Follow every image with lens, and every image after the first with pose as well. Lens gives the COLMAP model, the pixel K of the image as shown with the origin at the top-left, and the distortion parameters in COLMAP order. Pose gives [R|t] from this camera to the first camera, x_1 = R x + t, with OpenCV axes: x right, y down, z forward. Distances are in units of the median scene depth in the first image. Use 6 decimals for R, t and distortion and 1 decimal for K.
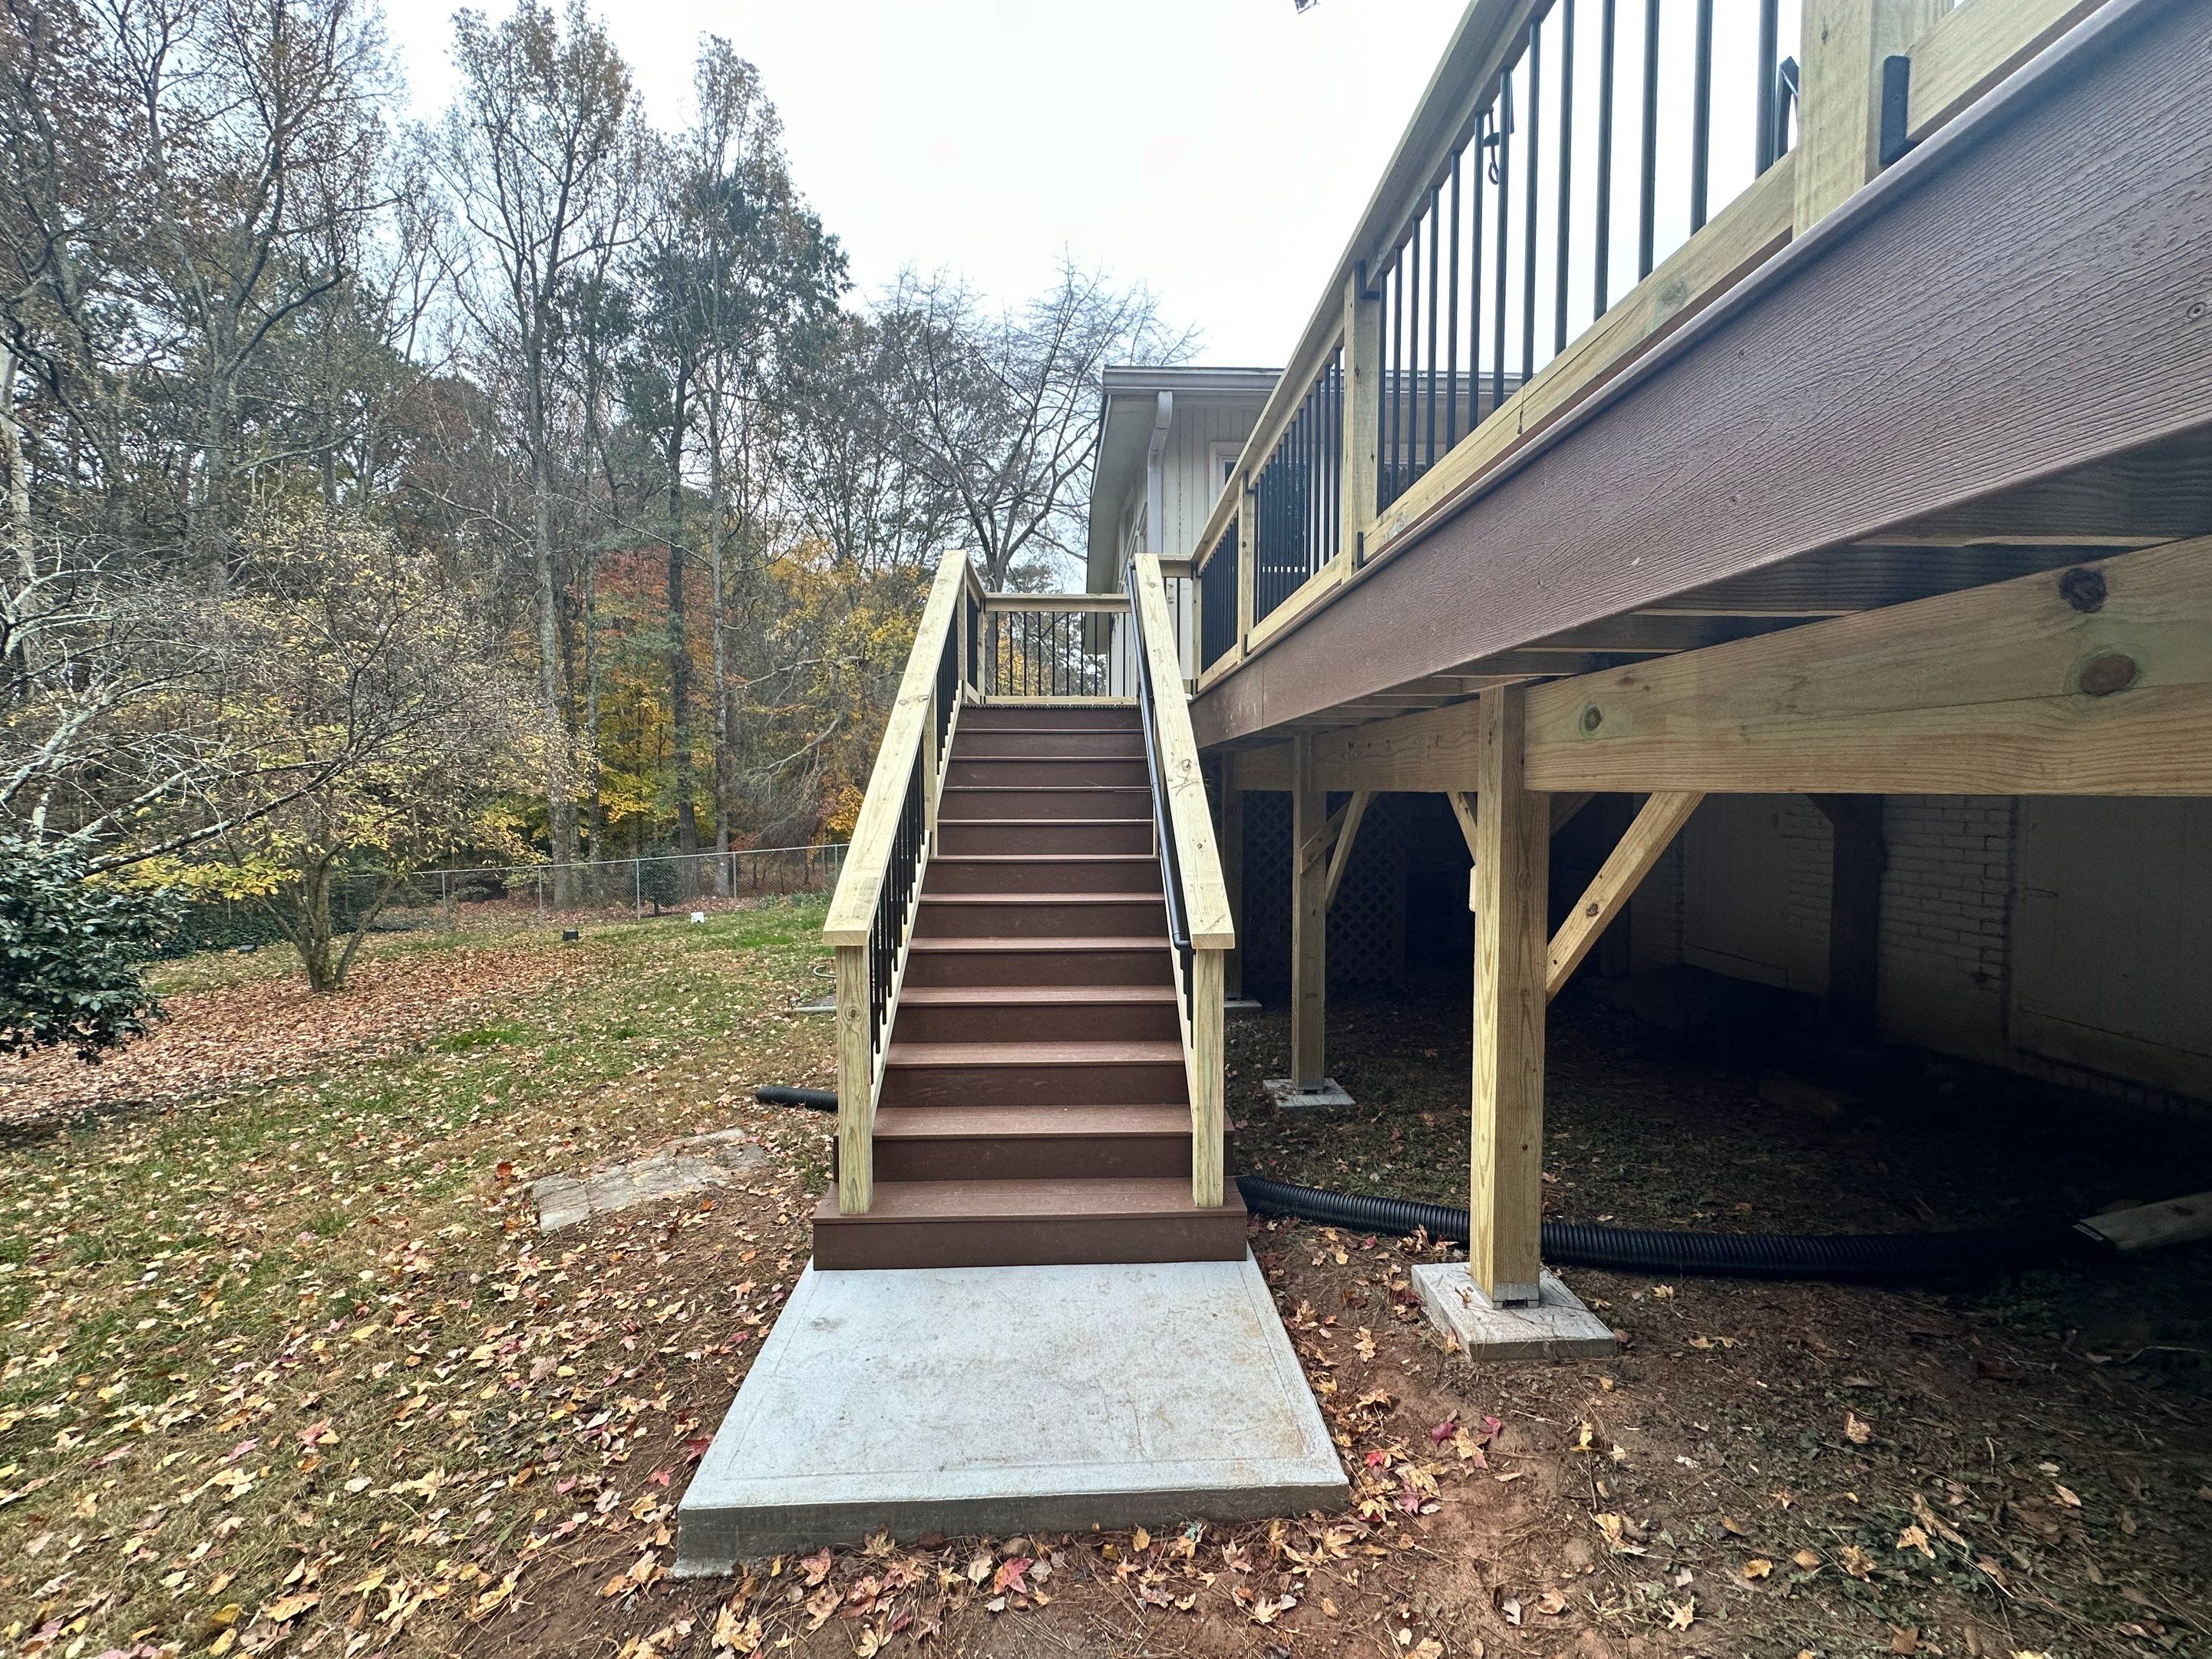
lens RADIAL K [[875.5, 0, 1110.9], [0, 875.5, 832.9], [0, 0, 1]] dist [-0.008617, 0.000946]
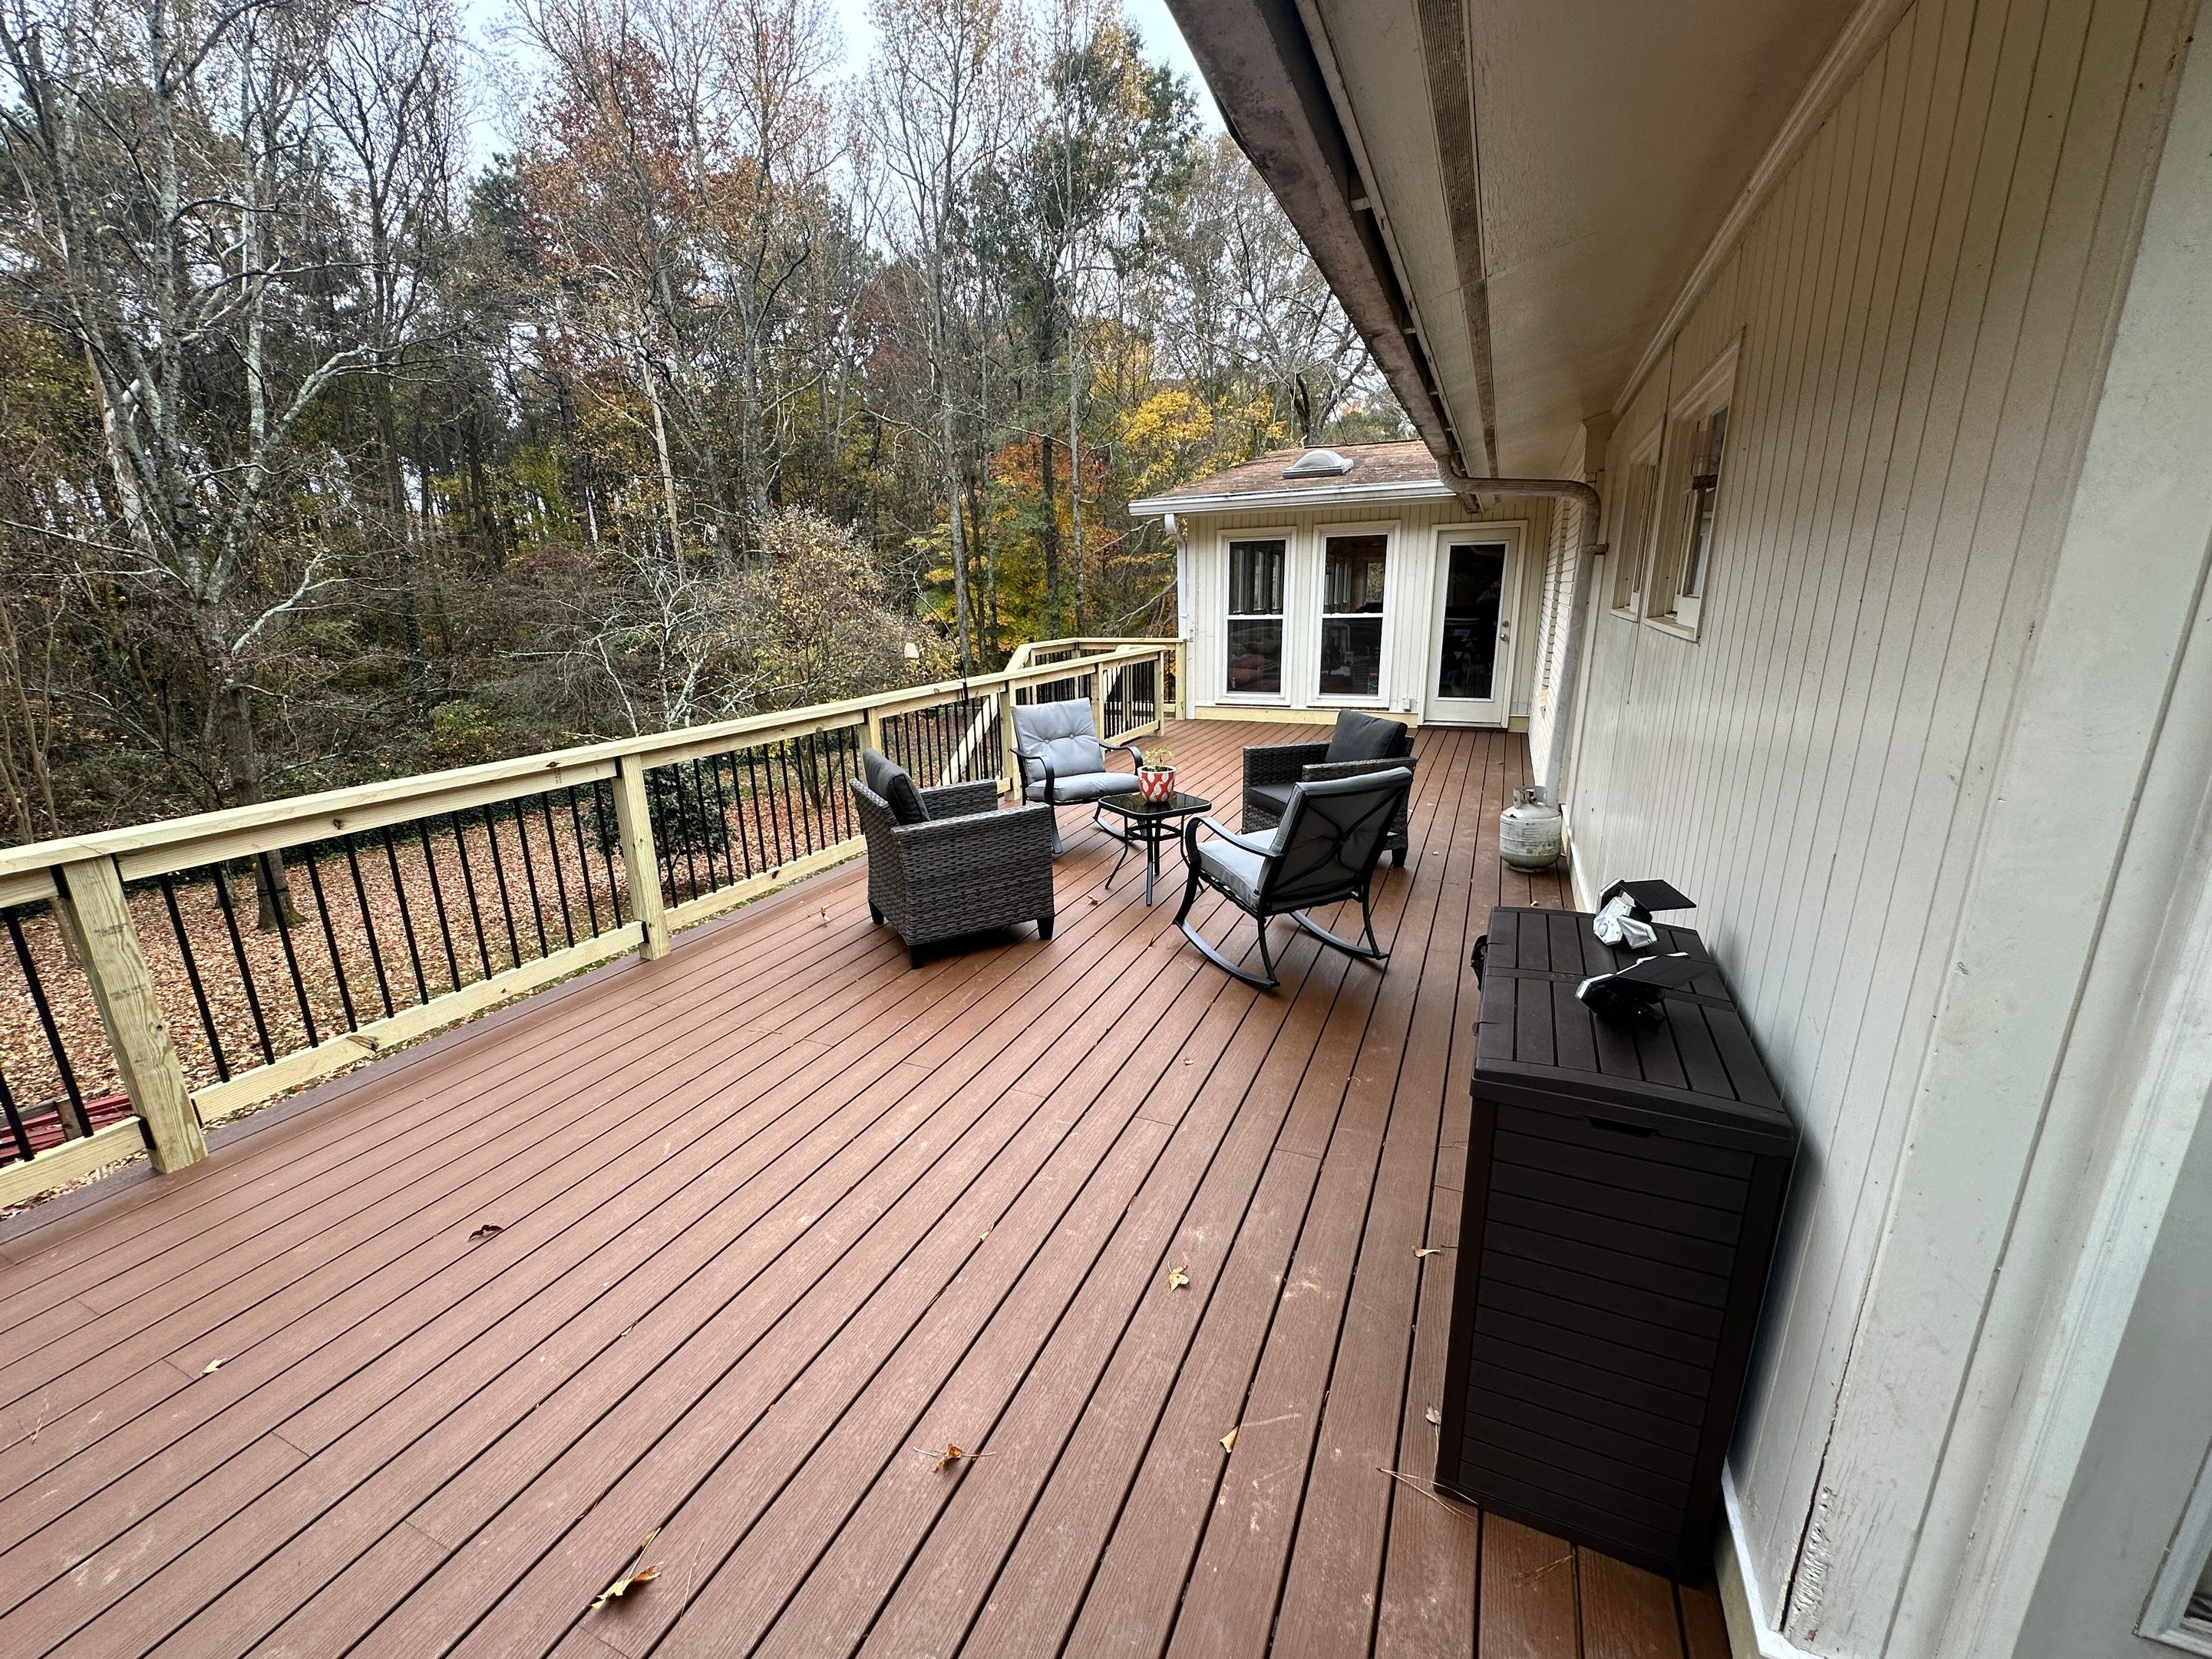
lens RADIAL K [[875.5, 0, 1096.0], [0, 875.5, 828.2], [0, 0, 1]] dist [-0.008617, 0.000946]
pose [[0.892557, 0.098804, -0.439977, 0.147483], [-0.002466, 0.976755, 0.214343, -0.066086], [0.450928, -0.190228, 0.872053, -0.106561]]
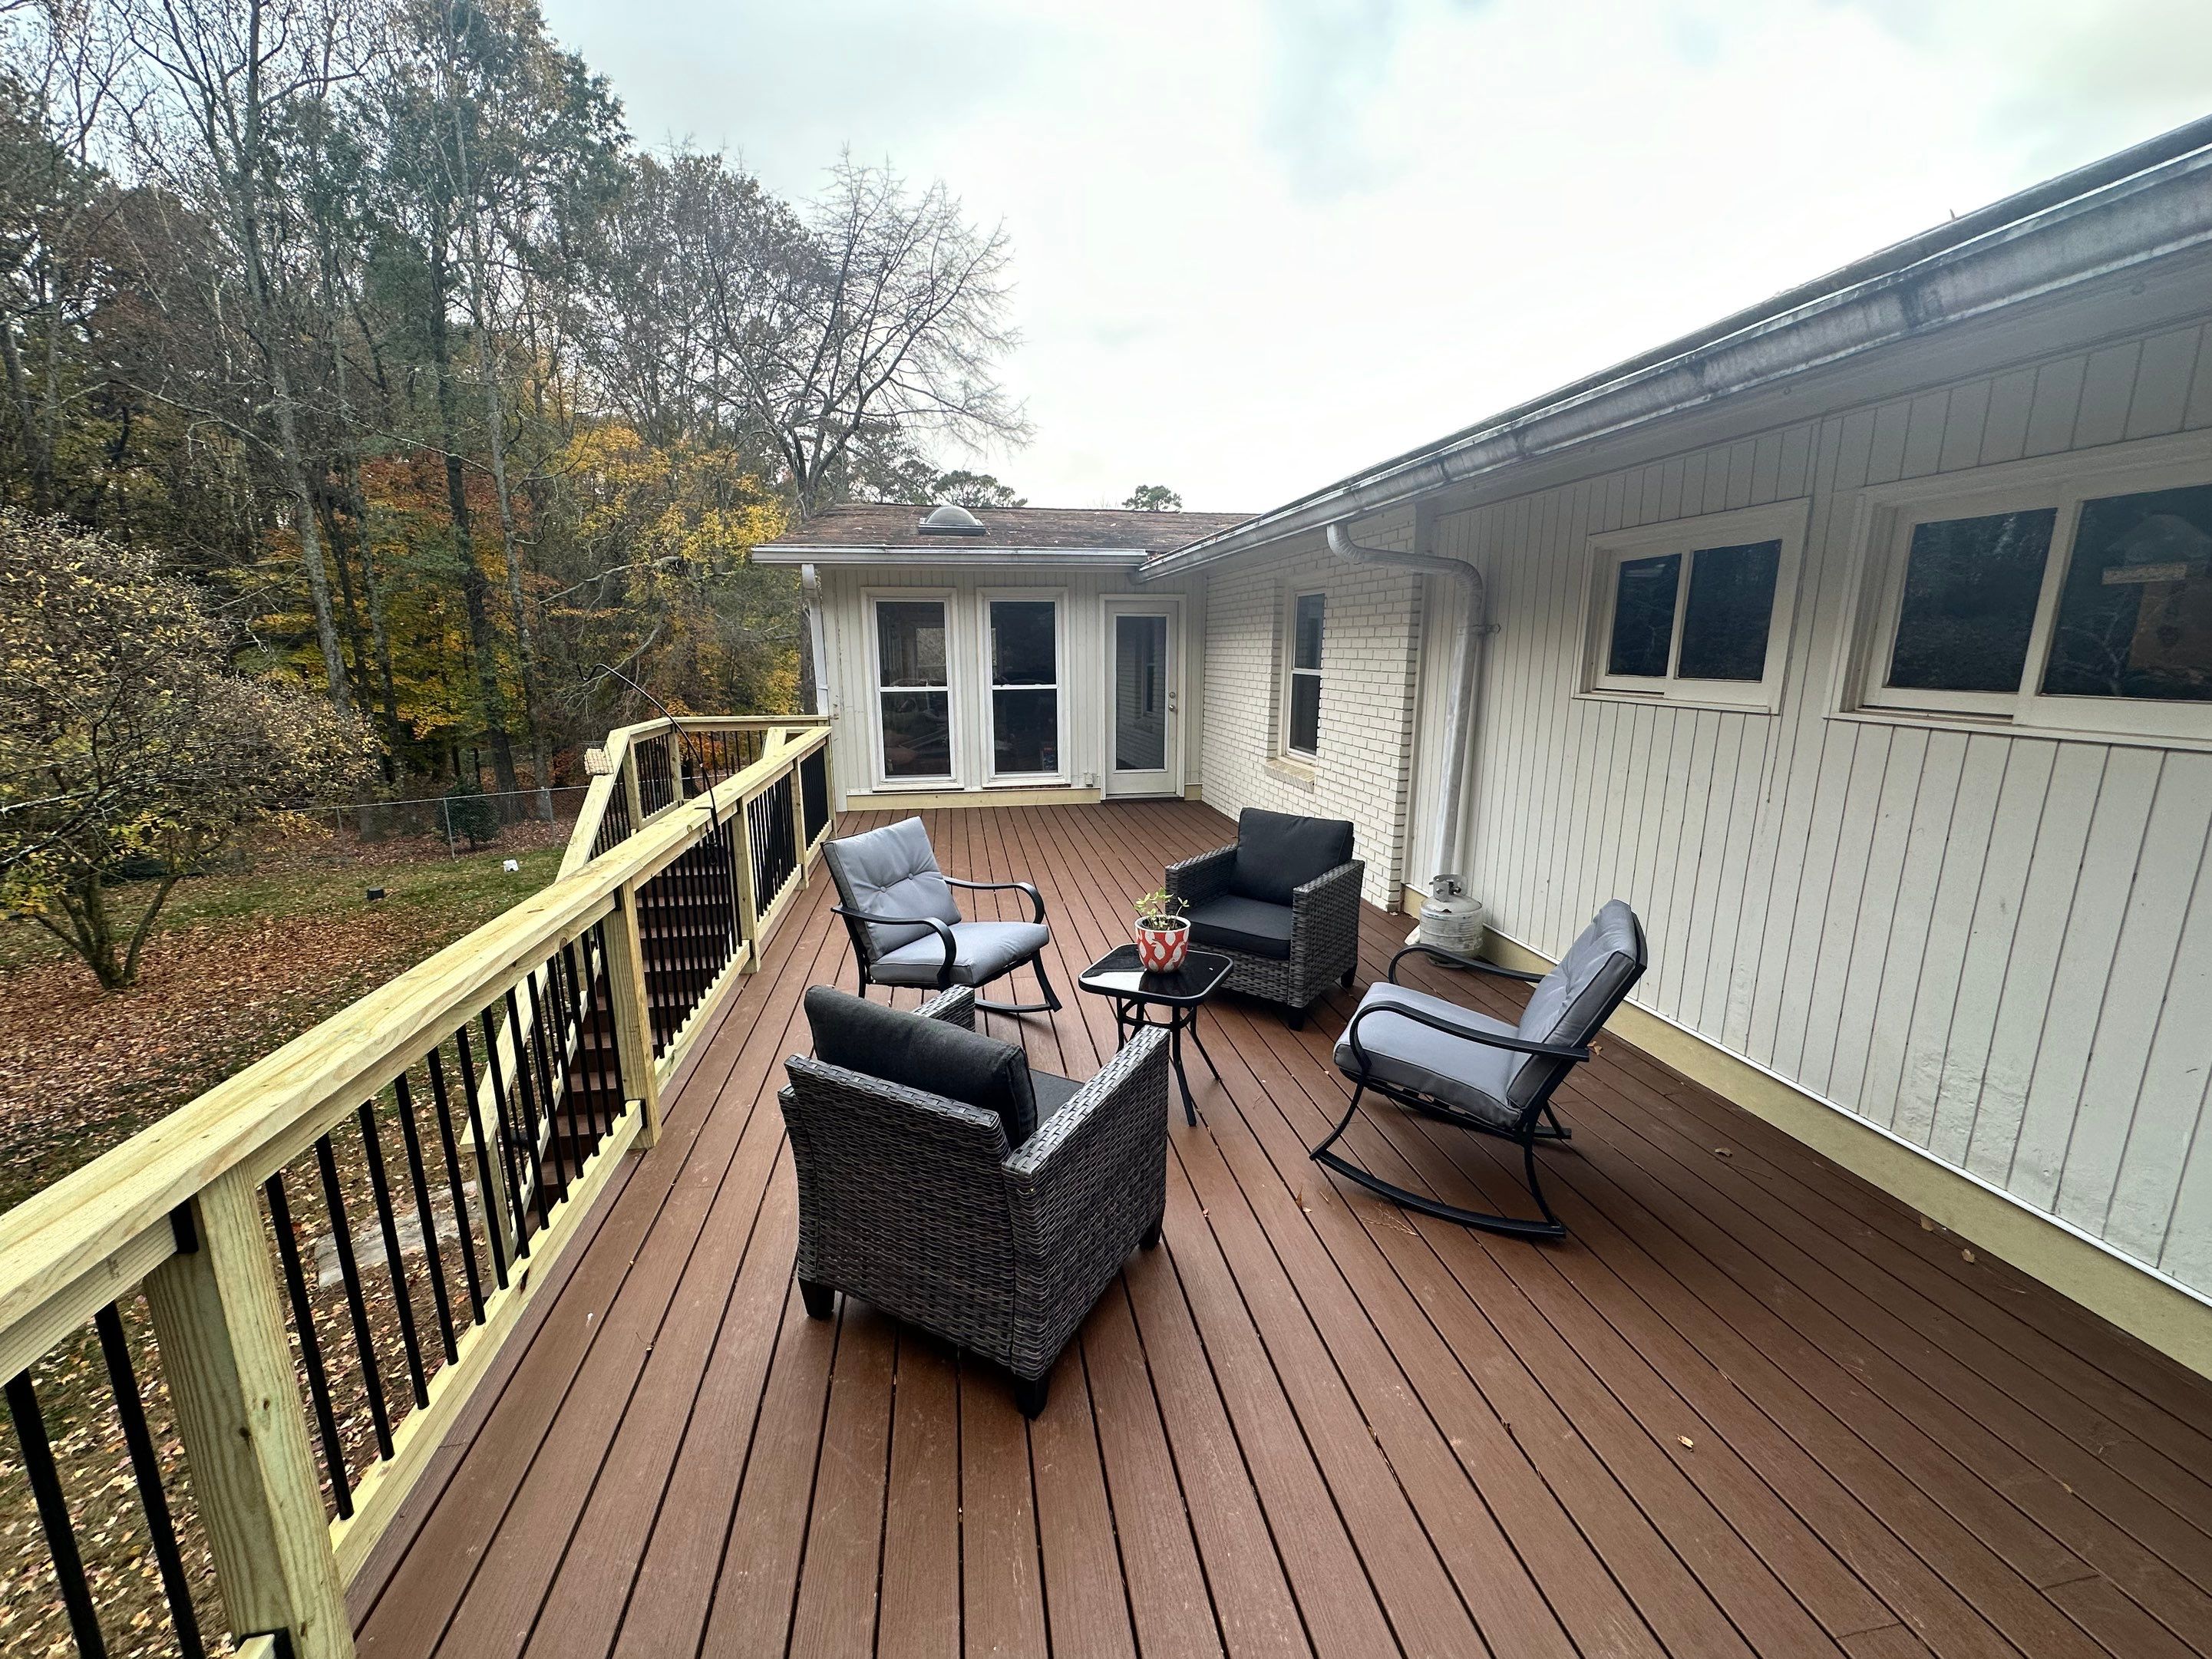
lens RADIAL K [[875.5, 0, 1107.0], [0, 875.5, 836.9], [0, 0, 1]] dist [-0.008617, 0.000946]
pose [[0.991308, -0.030132, 0.128066, 0.069249], [0.009374, 0.987122, 0.159692, -0.070915], [-0.131229, -0.157104, 0.978825, -0.068630]]
